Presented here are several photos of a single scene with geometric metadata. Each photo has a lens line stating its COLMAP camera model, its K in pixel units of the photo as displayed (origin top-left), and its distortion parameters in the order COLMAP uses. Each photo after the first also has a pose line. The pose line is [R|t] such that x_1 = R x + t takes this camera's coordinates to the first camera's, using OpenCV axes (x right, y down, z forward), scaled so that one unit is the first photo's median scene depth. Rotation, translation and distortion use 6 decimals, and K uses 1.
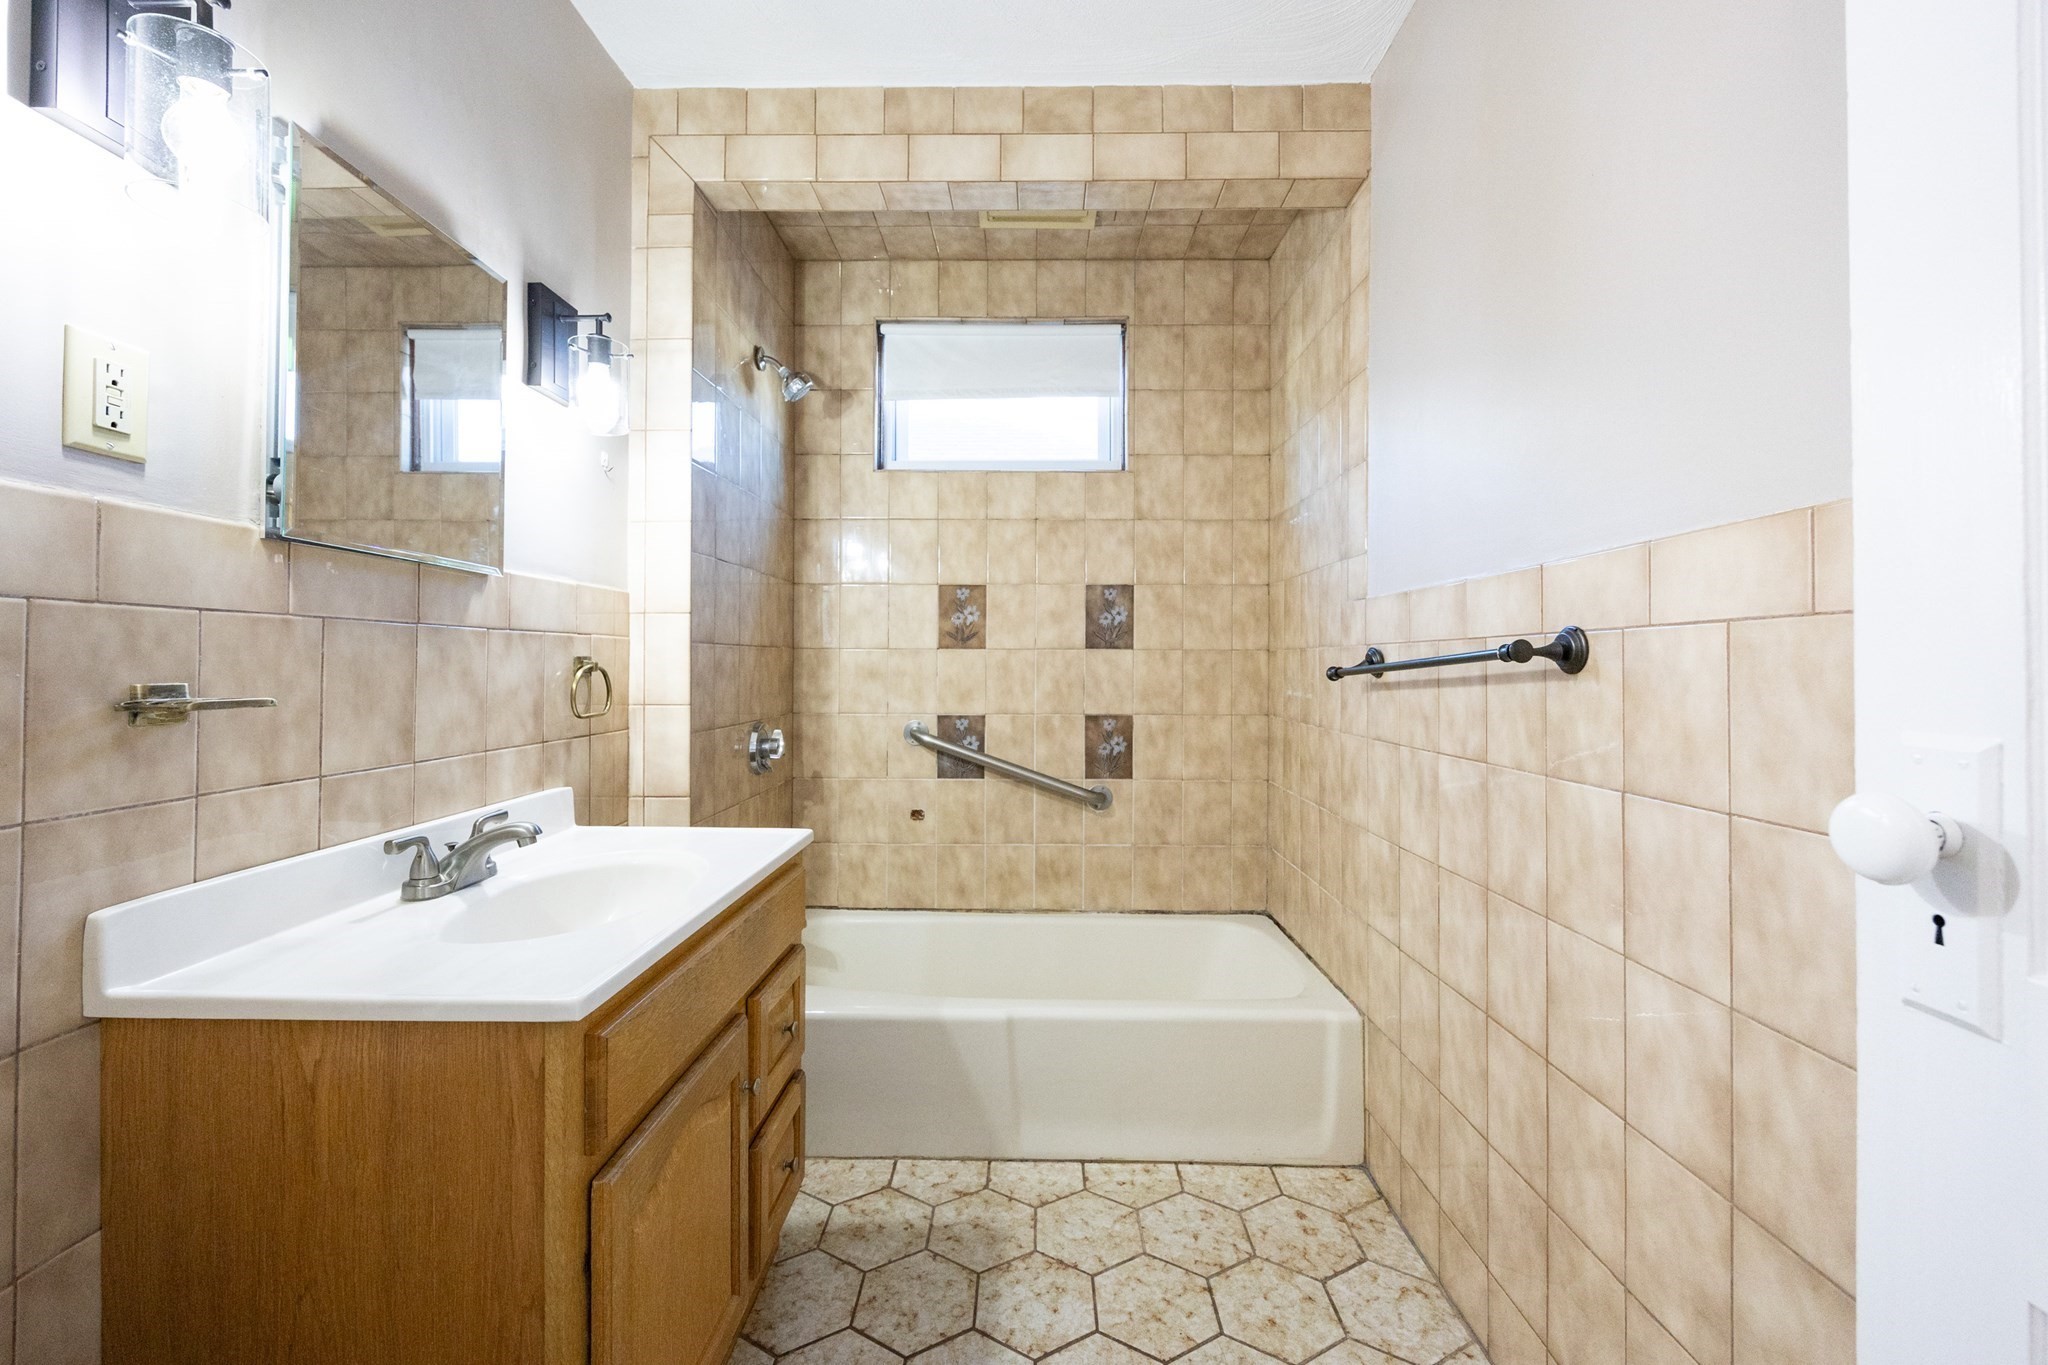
lens RADIAL K [[768.5, 0, 1026.4], [0, 768.5, 676.8], [0, 0, 1]] dist [-0.000603, -0.000031]
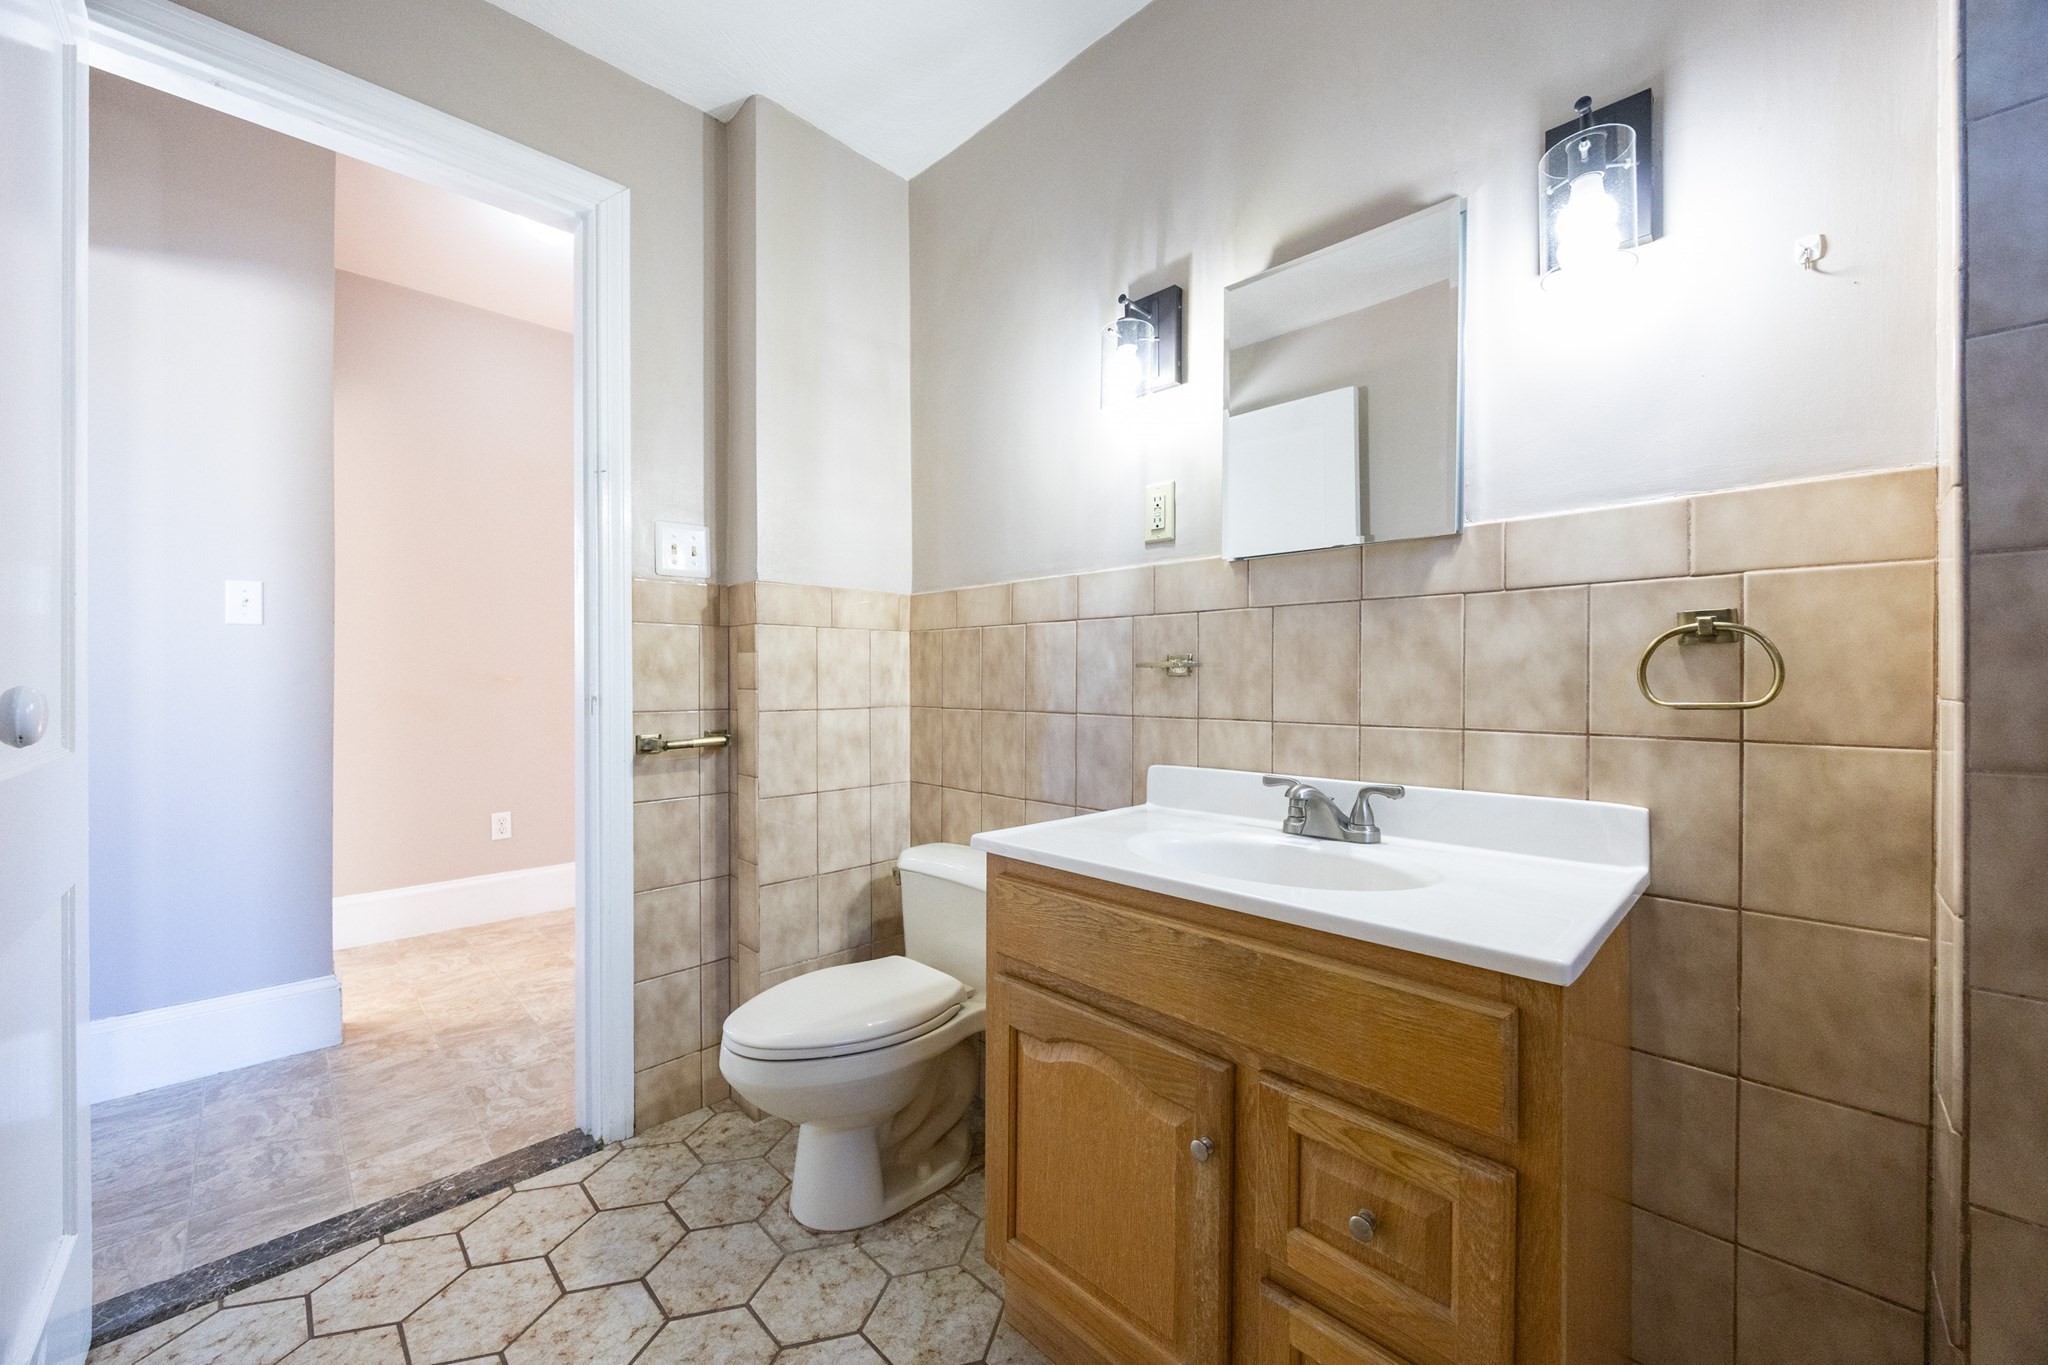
lens RADIAL K [[768.5, 0, 1026.4], [0, 768.5, 676.8], [0, 0, 1]] dist [-0.000603, -0.000031]
pose [[-0.680542, 0.000624, -0.732709, 0.368911], [-0.008125, 0.999932, 0.008398, 0.038093], [0.732664, 0.011669, -0.680490, 1.484682]]
